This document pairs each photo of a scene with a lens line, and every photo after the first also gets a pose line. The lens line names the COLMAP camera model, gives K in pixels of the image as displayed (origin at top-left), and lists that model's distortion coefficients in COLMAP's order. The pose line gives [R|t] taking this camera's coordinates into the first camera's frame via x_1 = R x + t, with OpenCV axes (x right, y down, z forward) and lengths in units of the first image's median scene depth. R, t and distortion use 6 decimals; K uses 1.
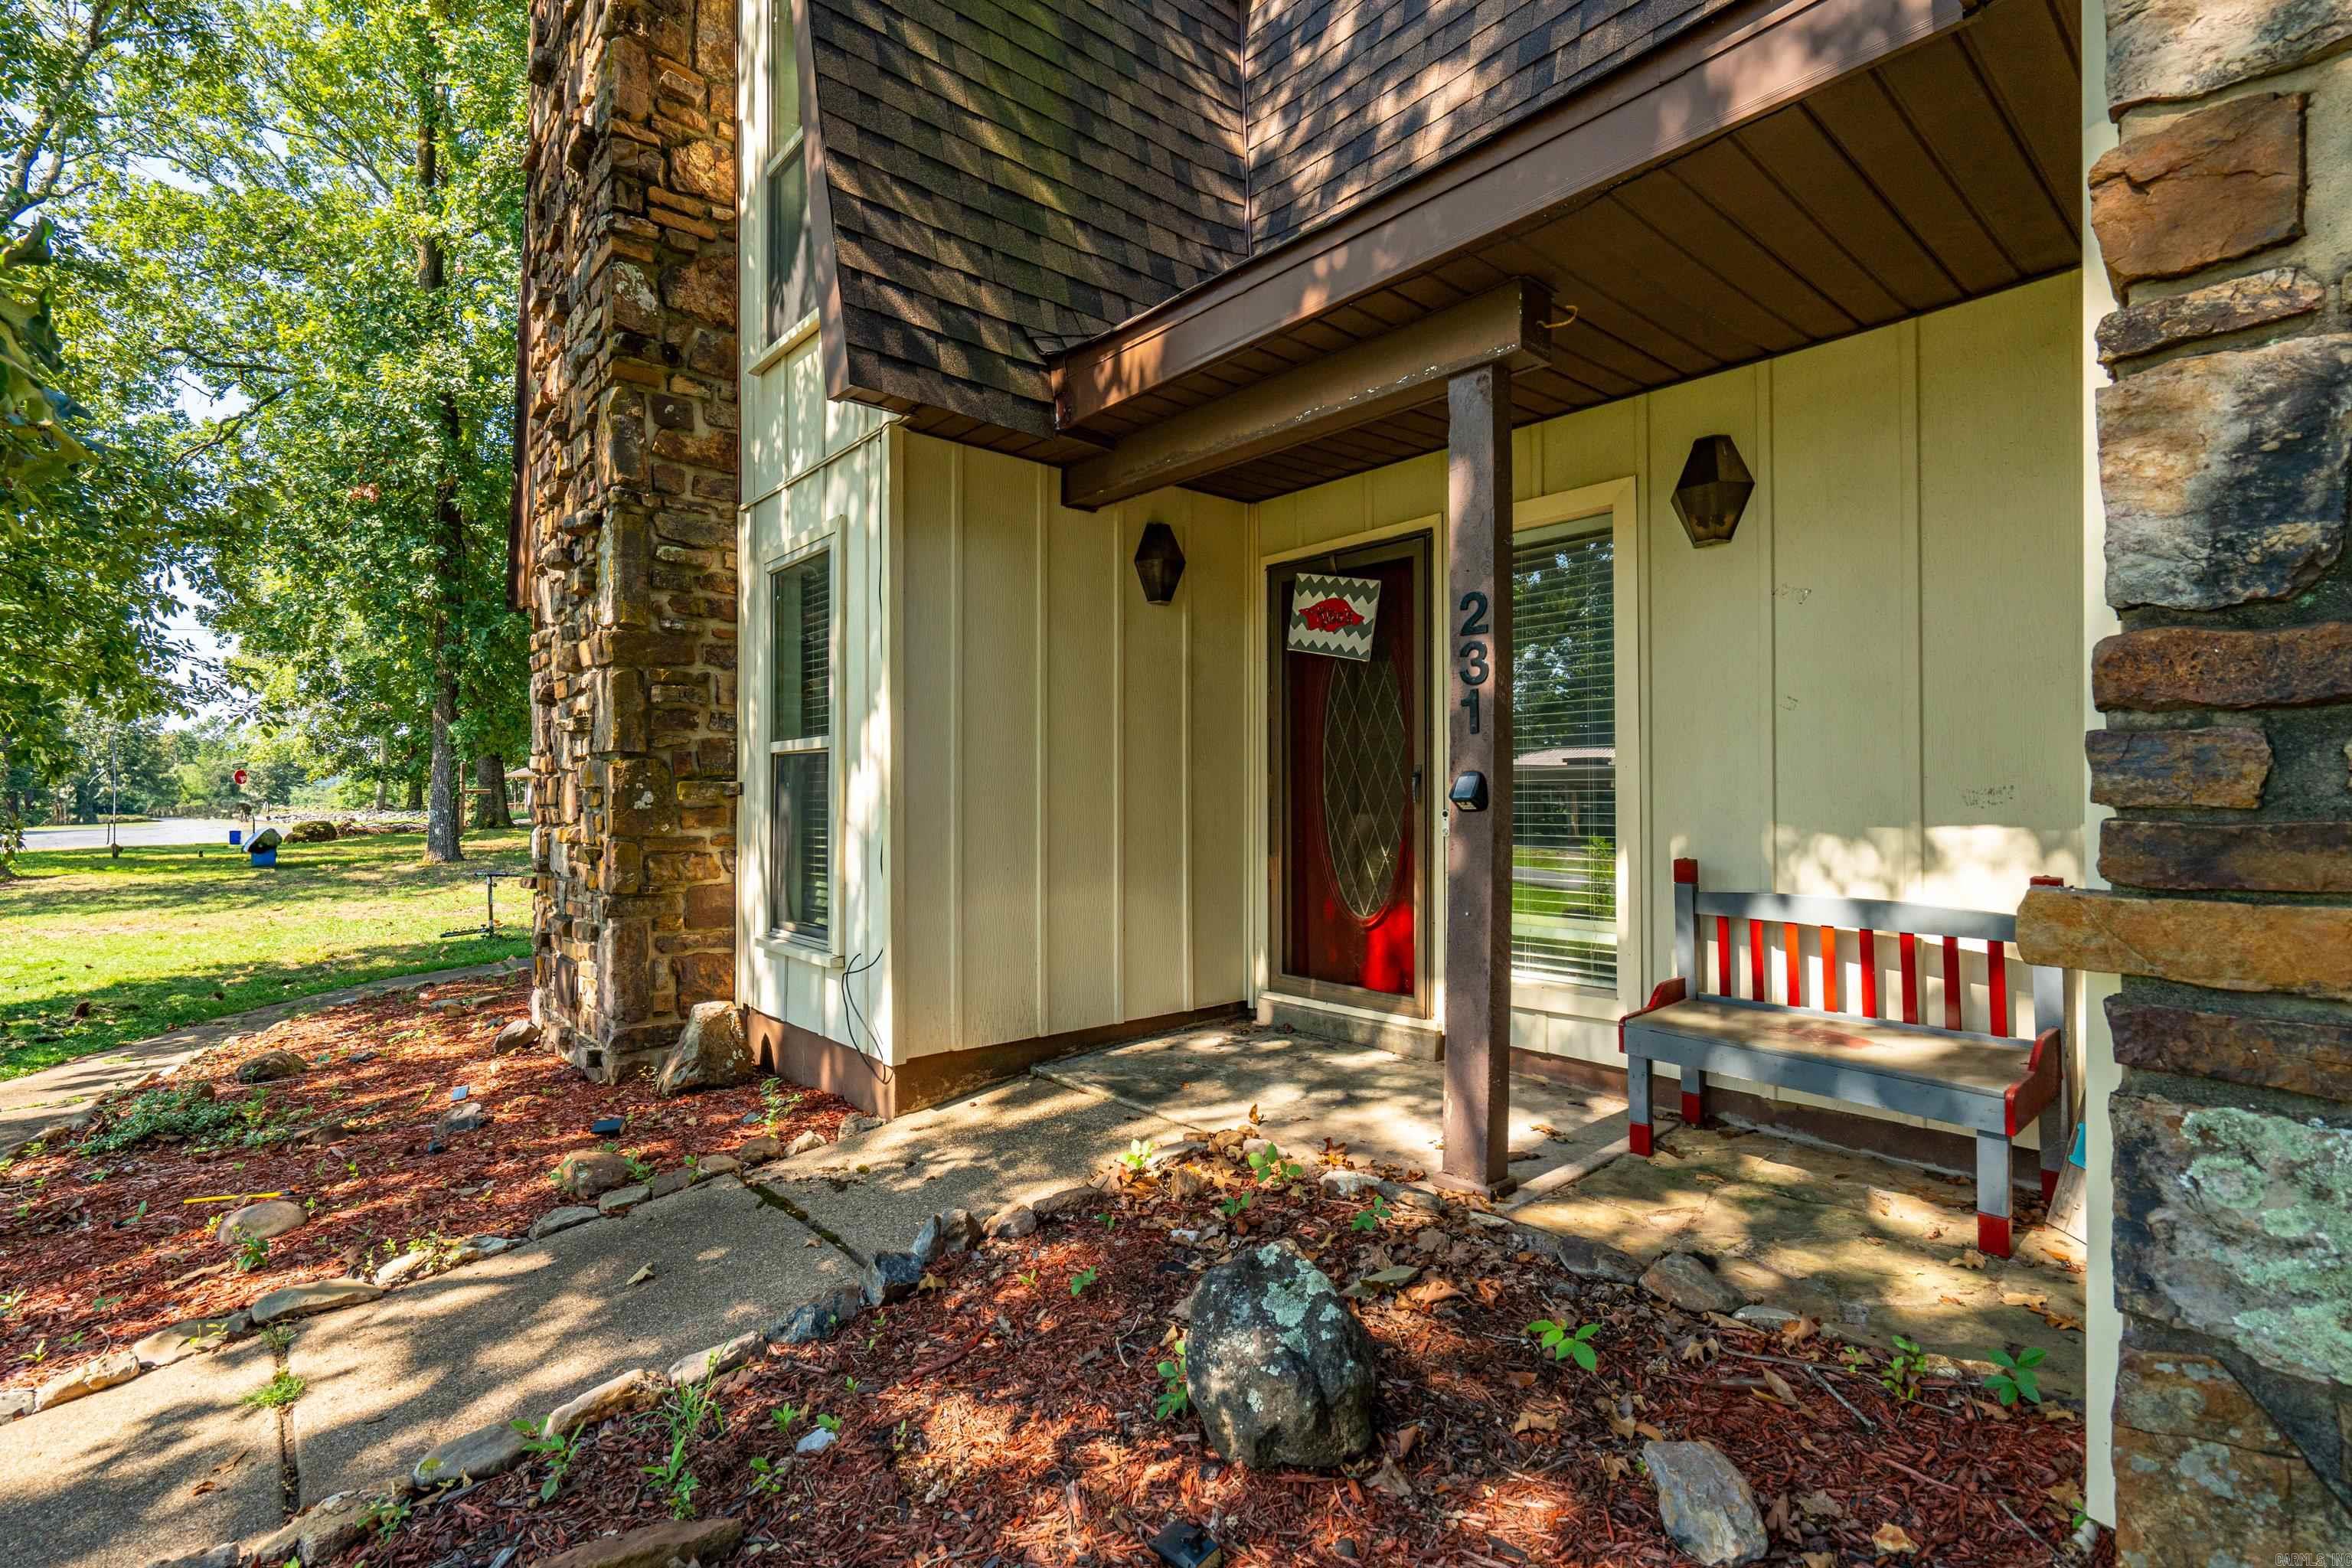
lens RADIAL K [[1079.1, 0, 1172.3], [0, 1079.1, 780.2], [0, 0, 1]] dist [0.000526, -0.000013]
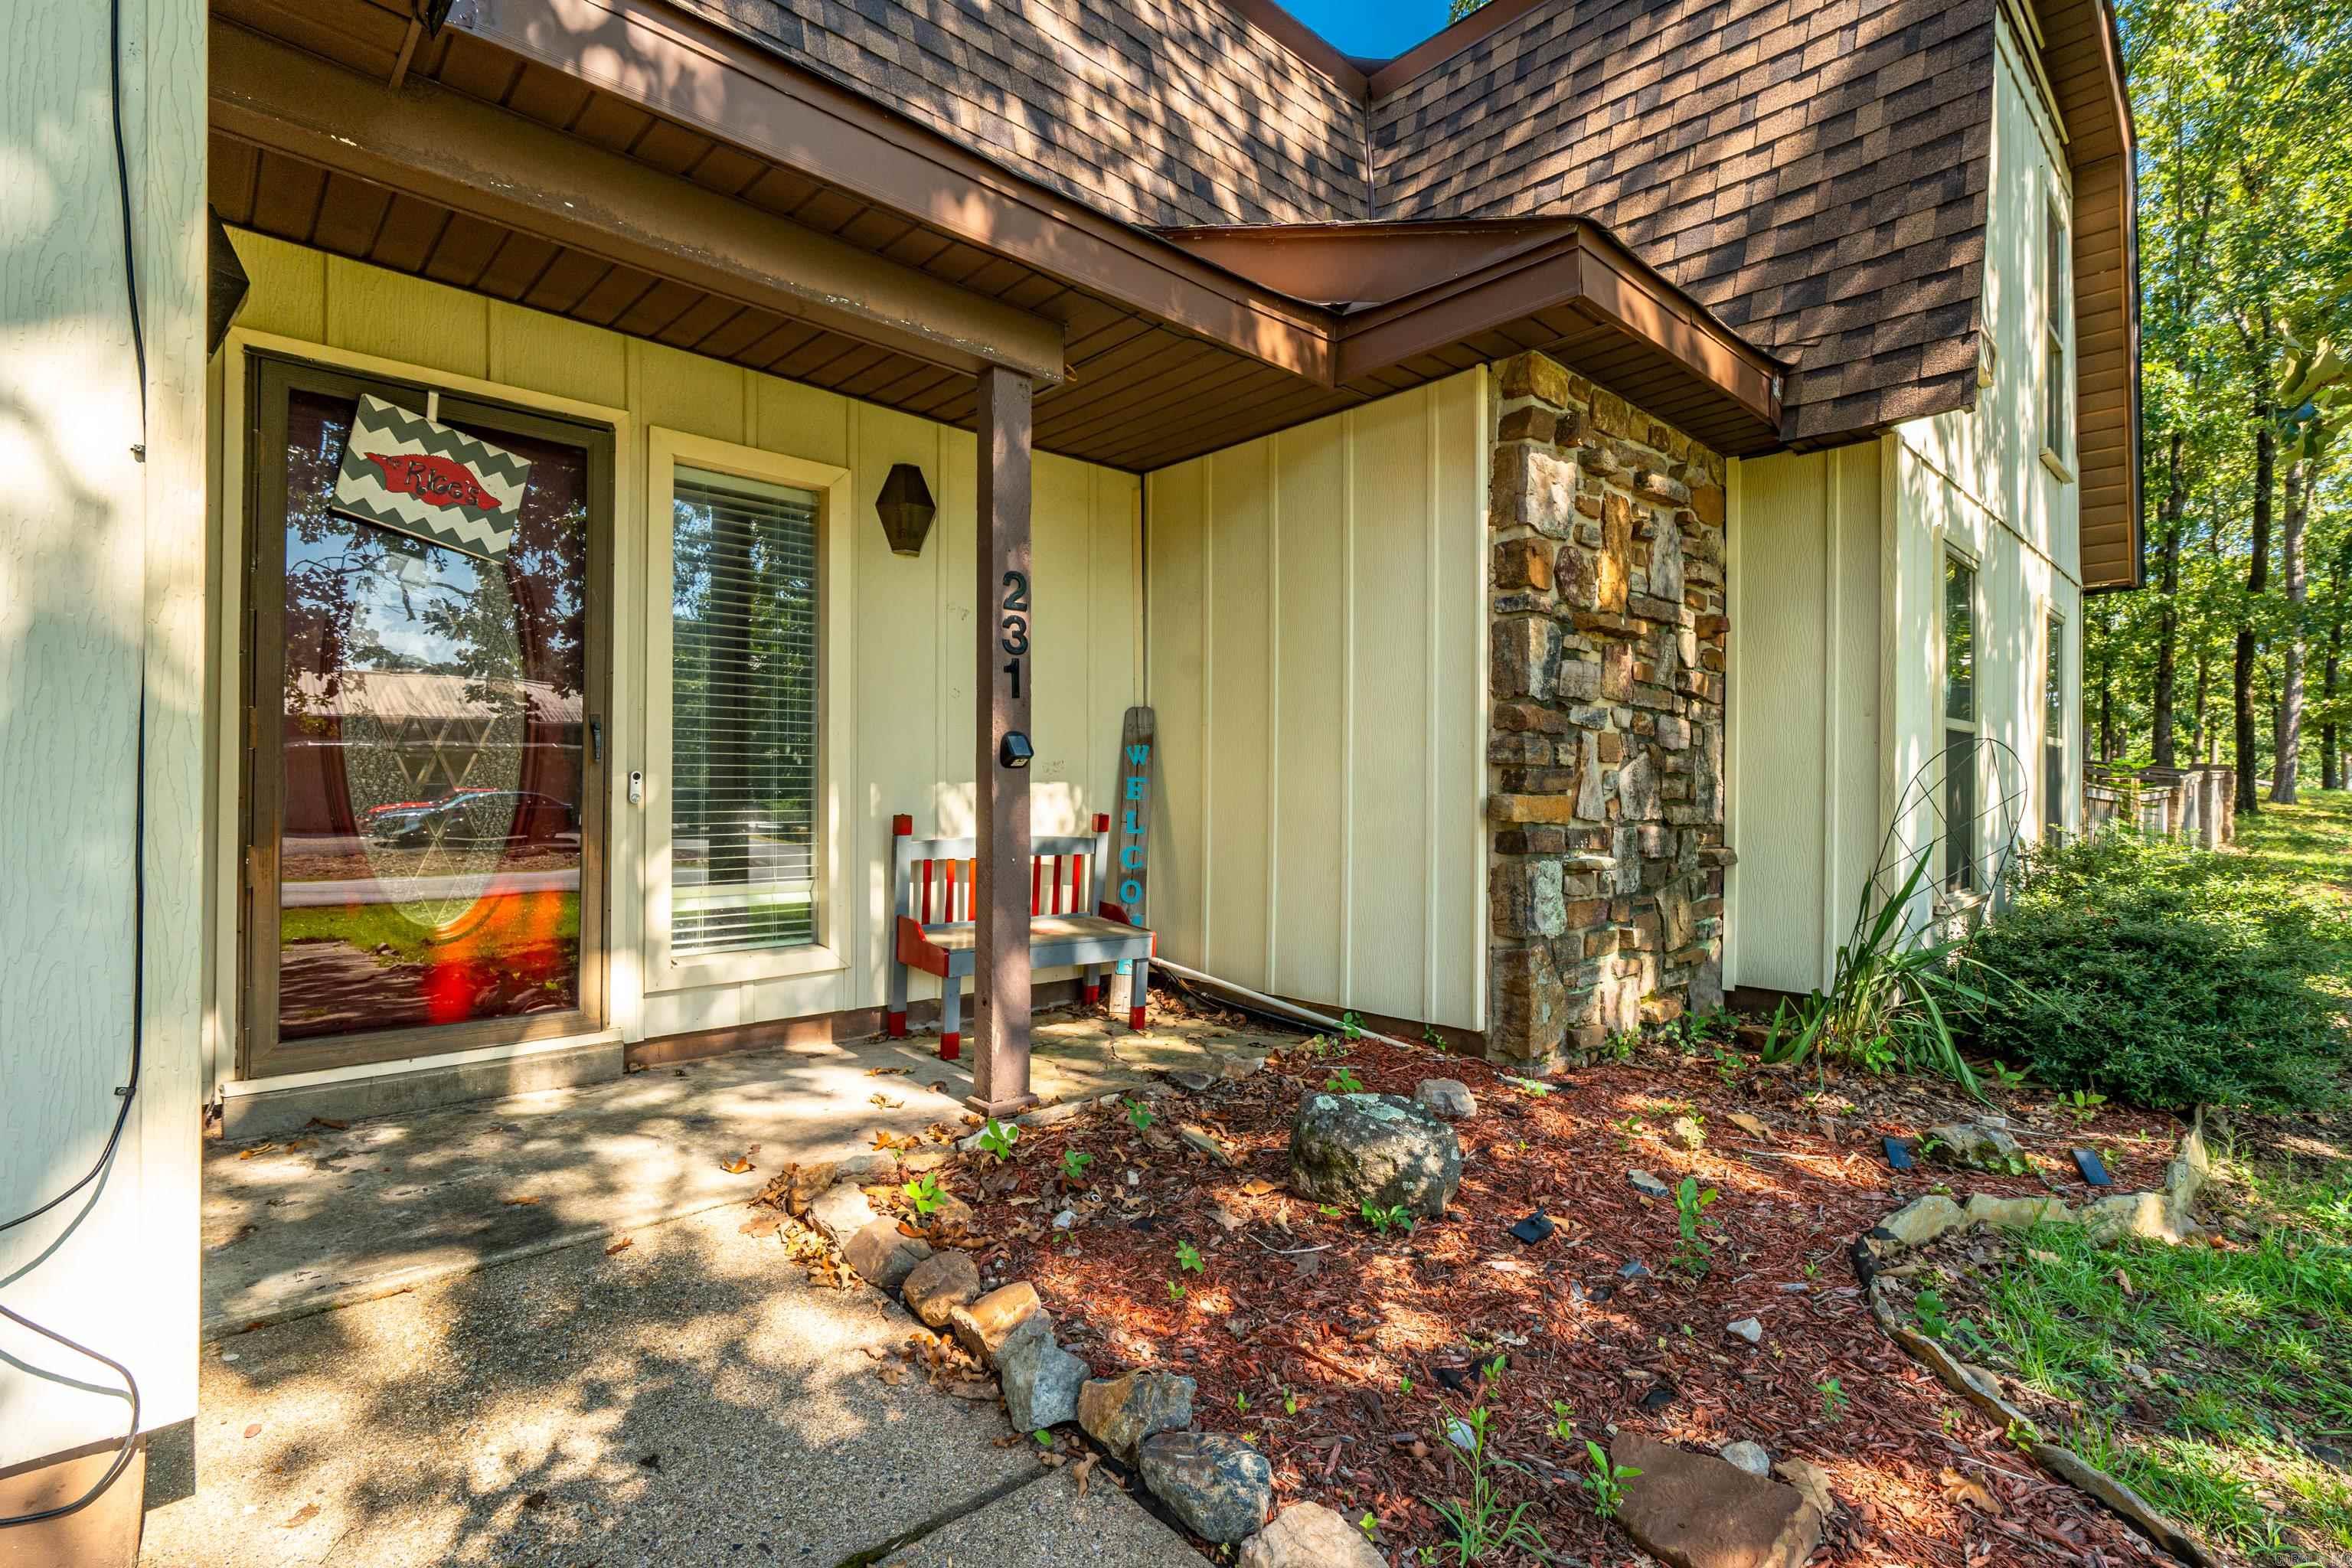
lens RADIAL K [[1079.1, 0, 1167.1], [0, 1079.1, 795.4], [0, 0, 1]] dist [0.000526, -0.000013]
pose [[-0.017425, 0.001368, 0.999847, -0.670494], [-0.023763, 0.999716, -0.001782, 0.044454], [-0.999566, -0.023791, -0.017388, 0.673287]]
